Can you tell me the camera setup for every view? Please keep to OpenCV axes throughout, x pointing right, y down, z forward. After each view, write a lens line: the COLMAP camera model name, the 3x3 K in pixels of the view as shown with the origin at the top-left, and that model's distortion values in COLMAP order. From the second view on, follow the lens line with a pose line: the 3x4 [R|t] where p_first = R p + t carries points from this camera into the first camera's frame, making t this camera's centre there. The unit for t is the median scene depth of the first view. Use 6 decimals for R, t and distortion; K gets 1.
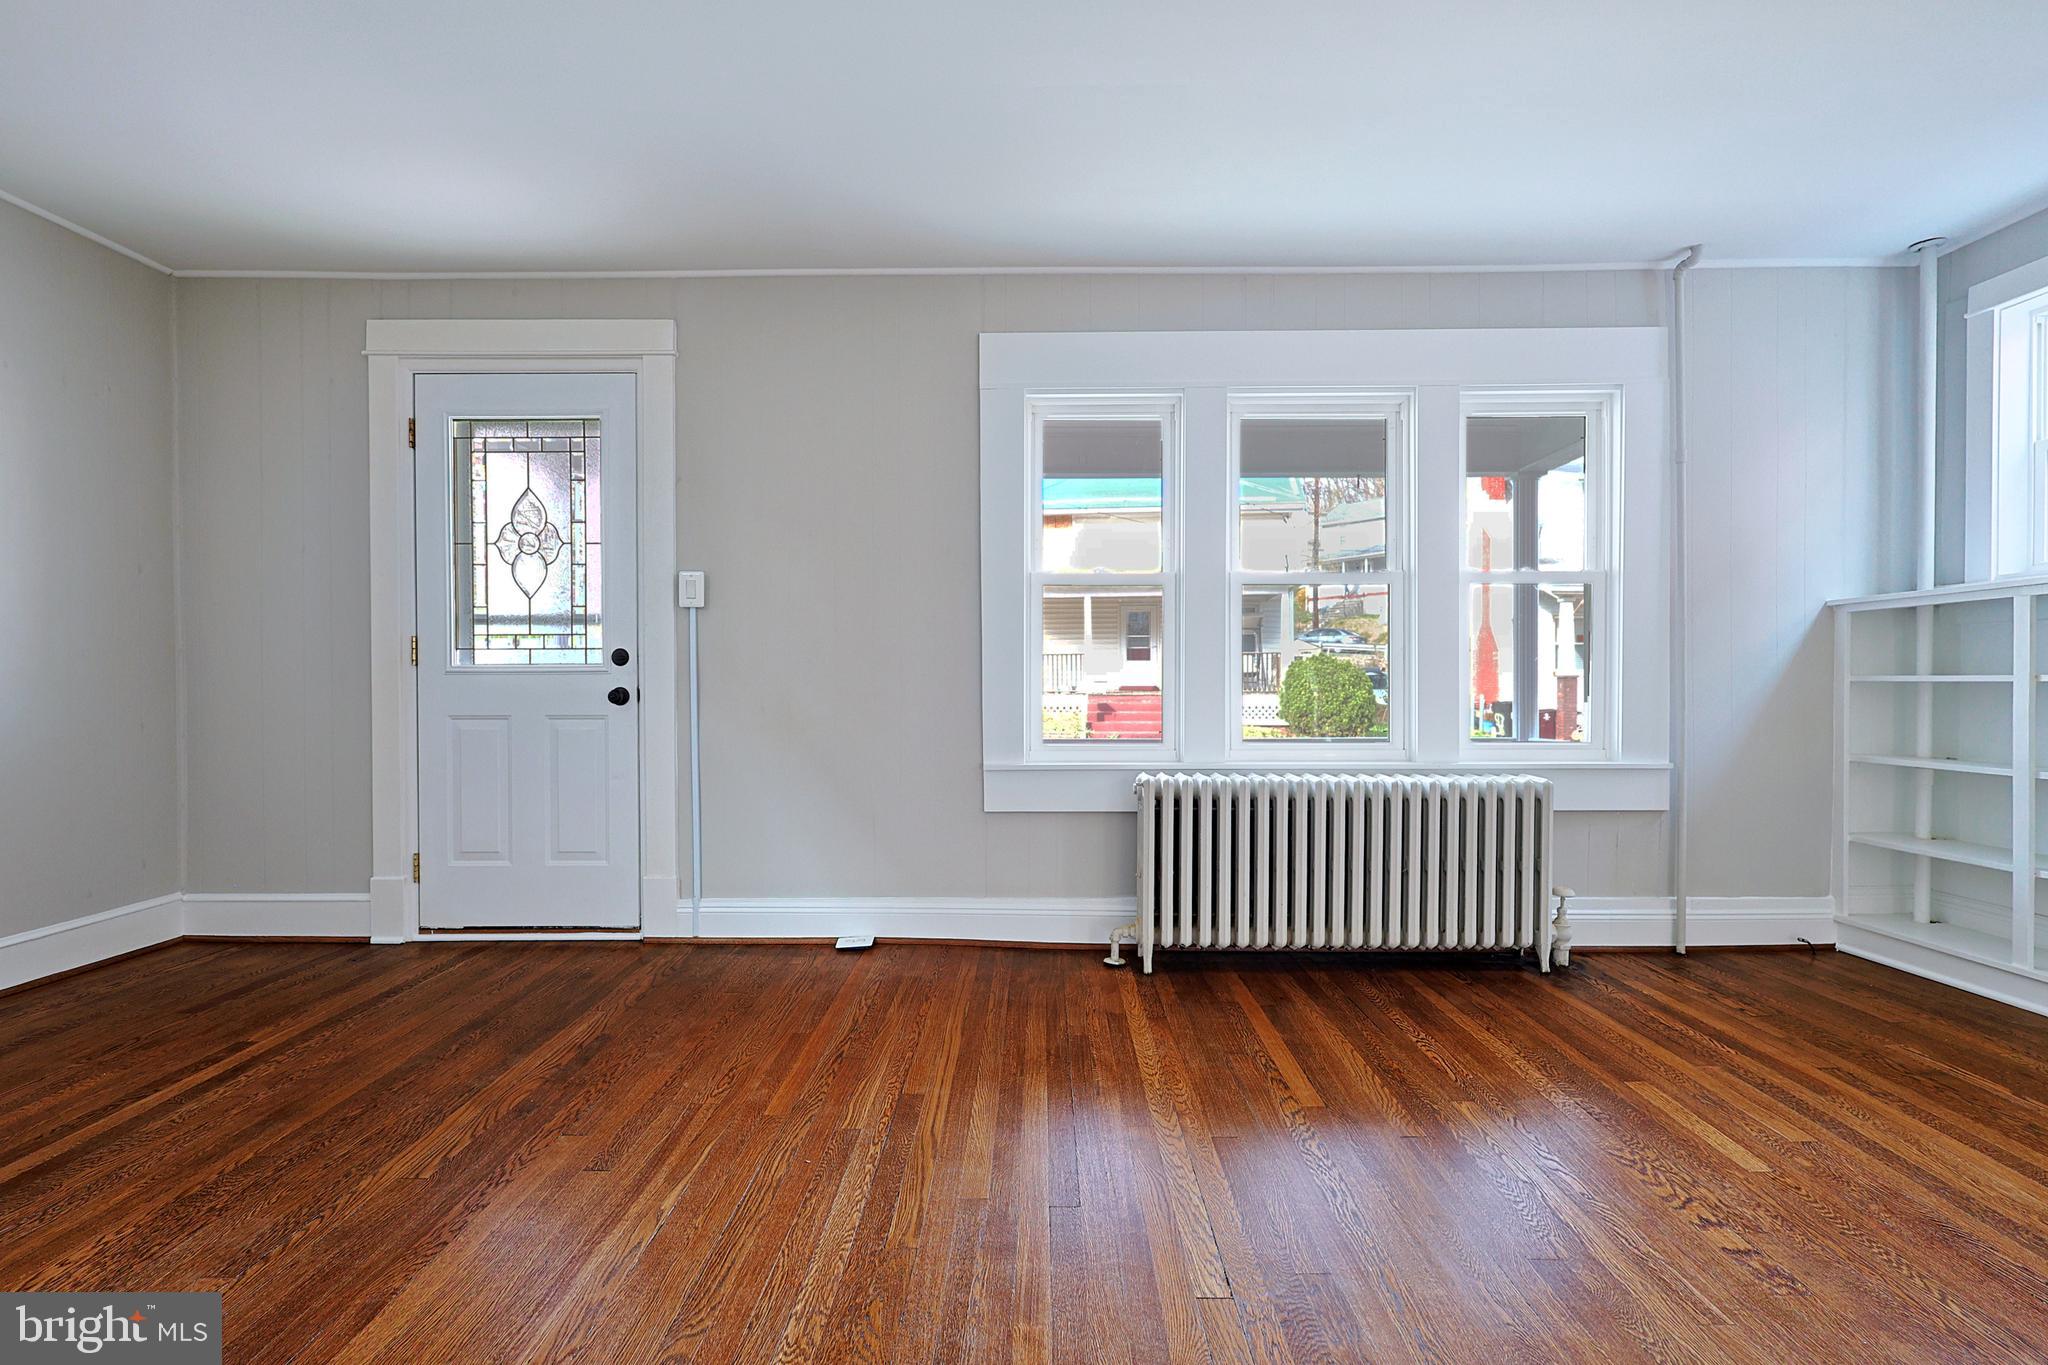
lens RADIAL K [[998.6, 0, 1027.8], [0, 998.6, 684.9], [0, 0, 1]] dist [-0.002356, 0.002476]
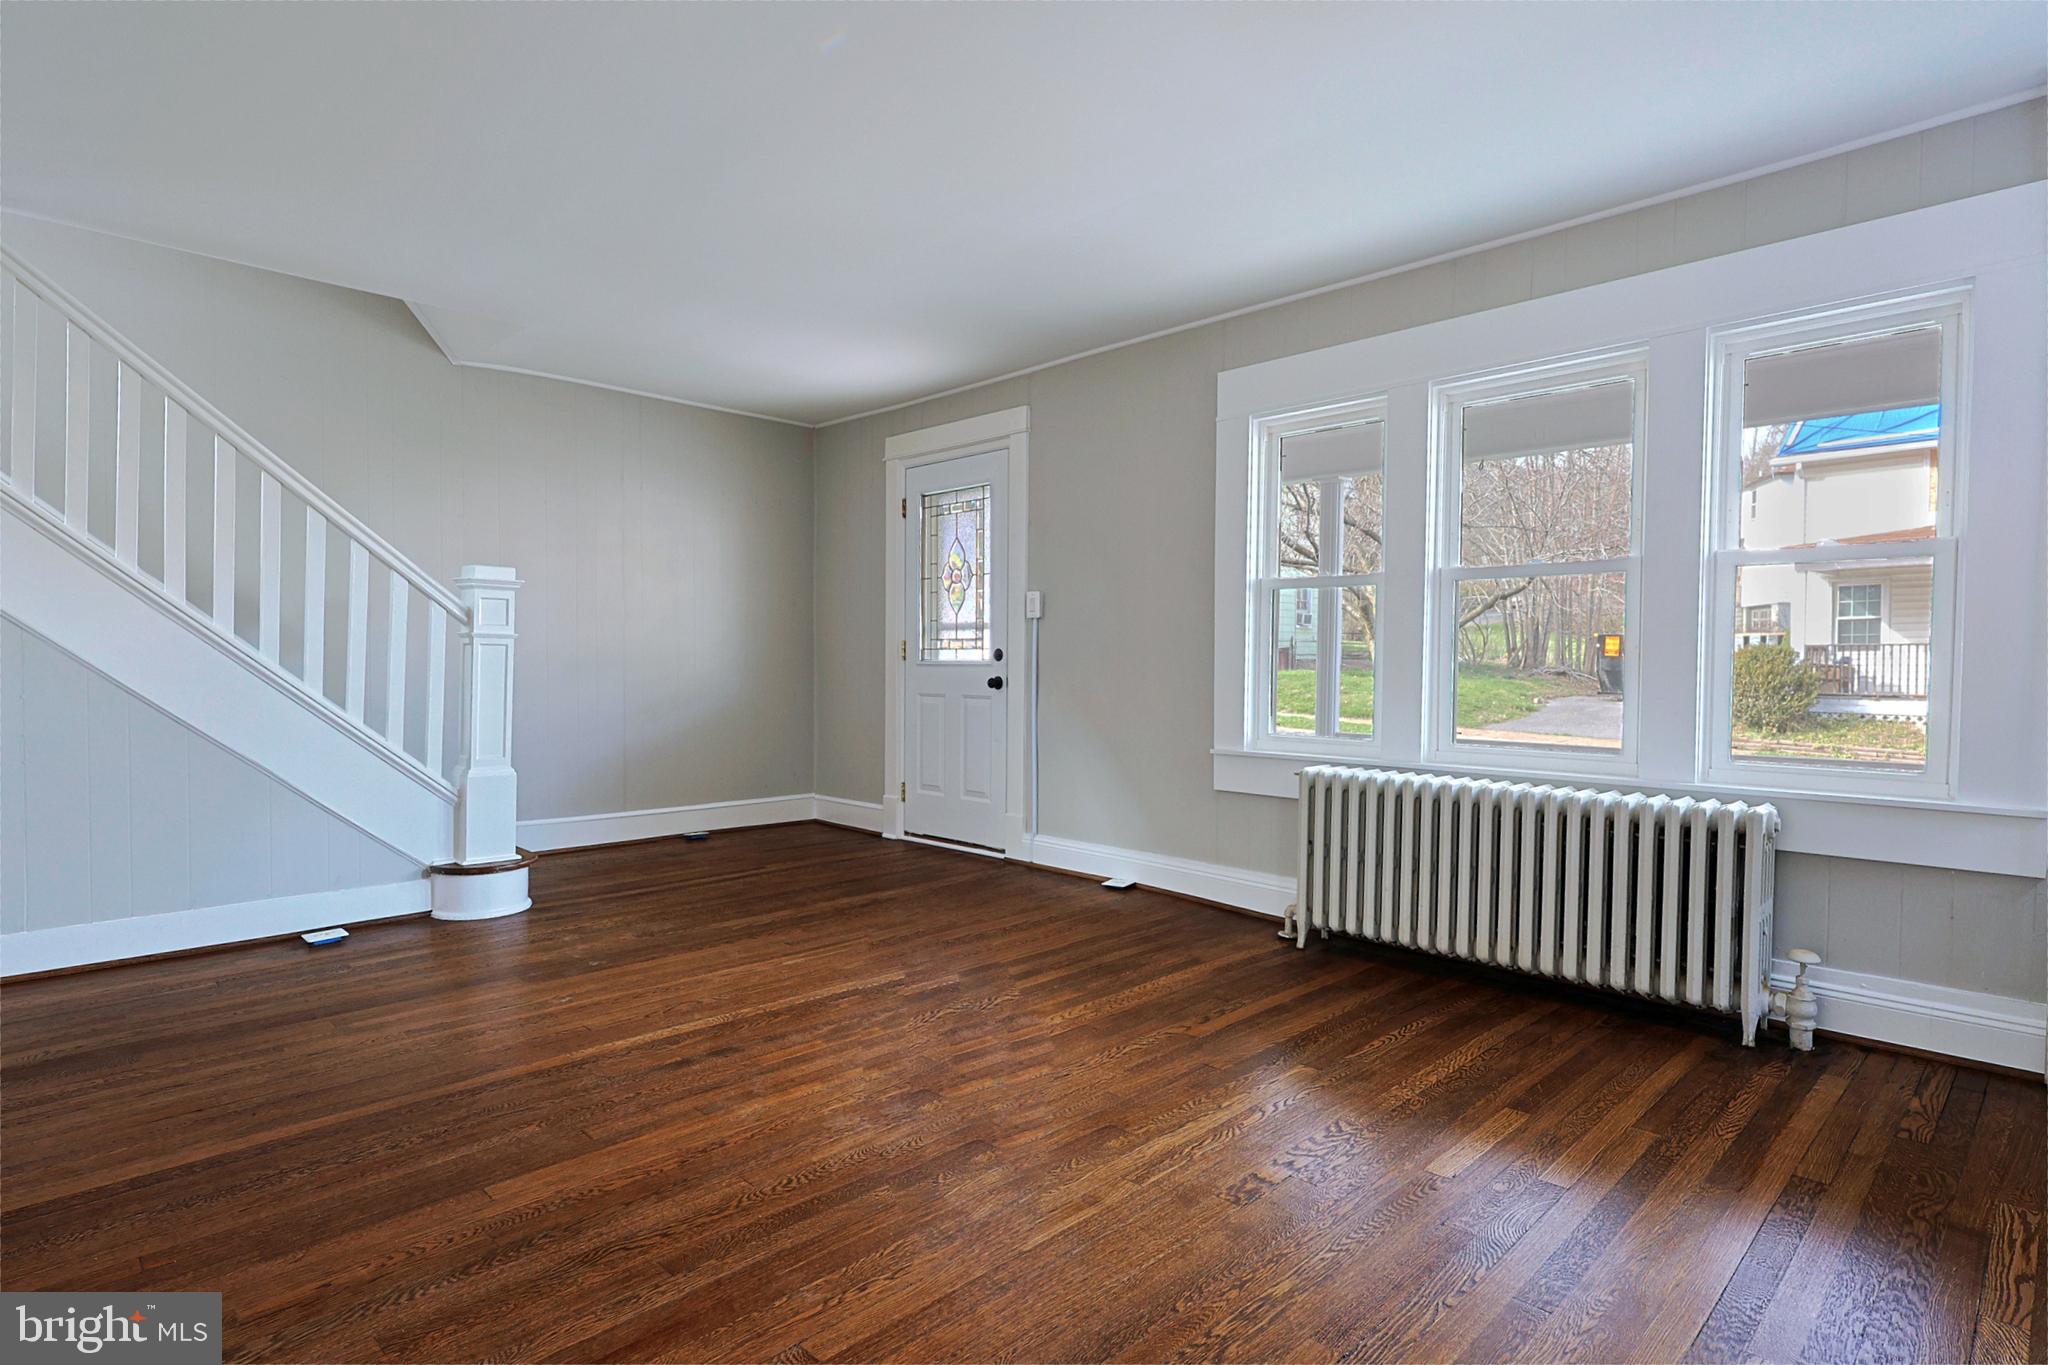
lens RADIAL K [[1049.6, 0, 991.6], [0, 1049.6, 692.2], [0, 0, 1]] dist [-0.001909, 0.000006]
pose [[0.699943, 0.027079, -0.713685, 0.676398], [-0.016553, 0.999628, 0.021693, -0.007485], [0.714006, -0.003370, 0.700131, -0.032885]]
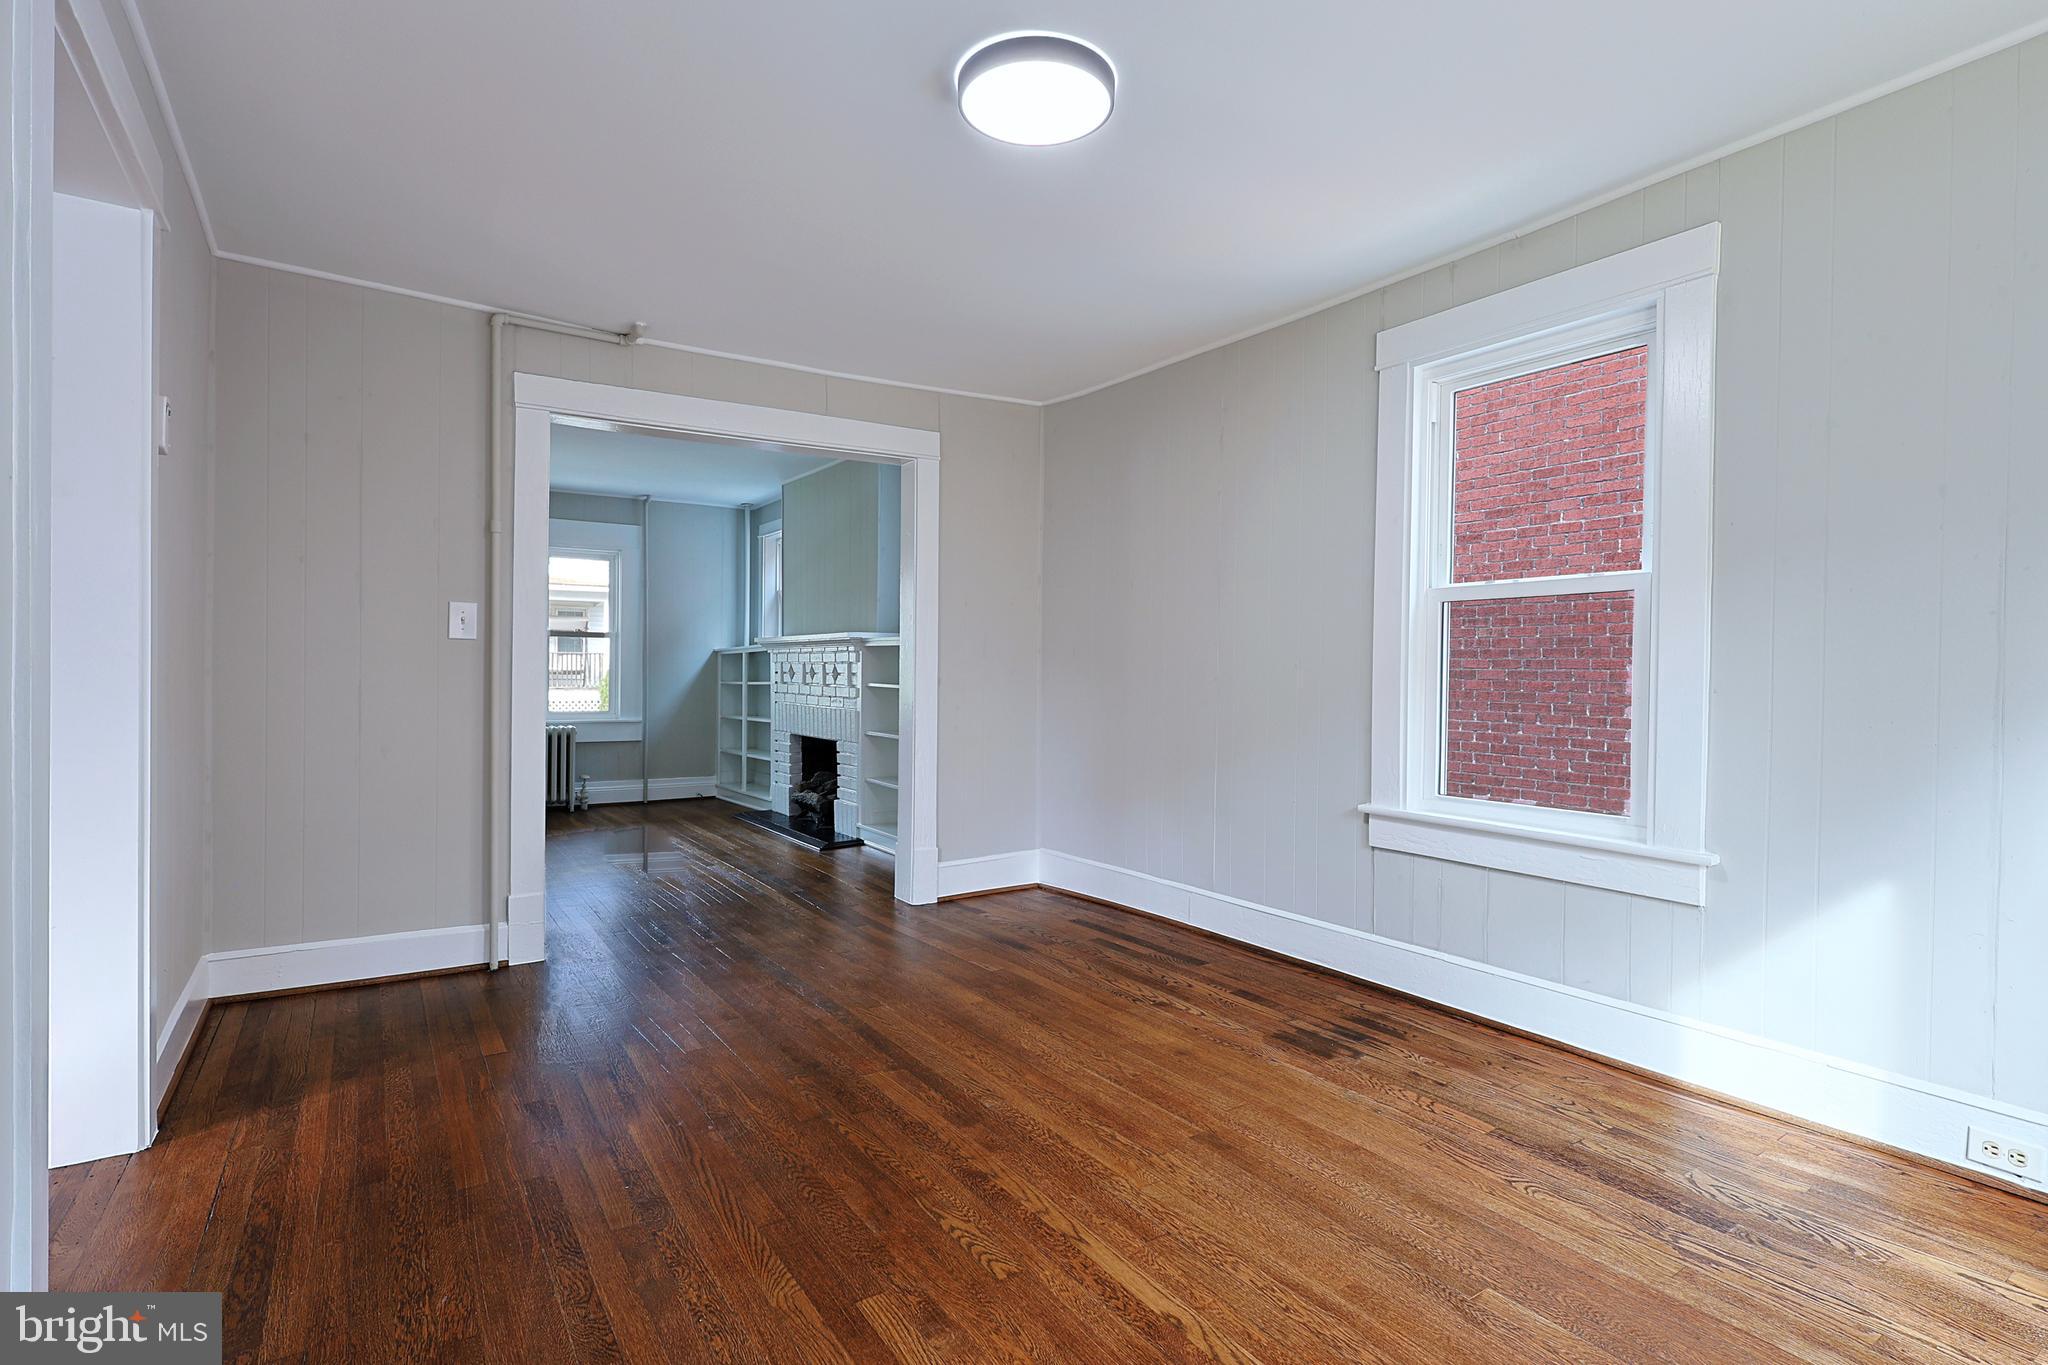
lens RADIAL K [[998.6, 0, 1023.8], [0, 998.6, 682.7], [0, 0, 1]] dist [-0.002356, 0.002476]
pose [[0.830052, 0.007267, 0.557638, 0.105222], [-0.007129, 0.999972, -0.002419, -0.005995], [-0.557640, -0.001967, 0.830081, -1.407684]]
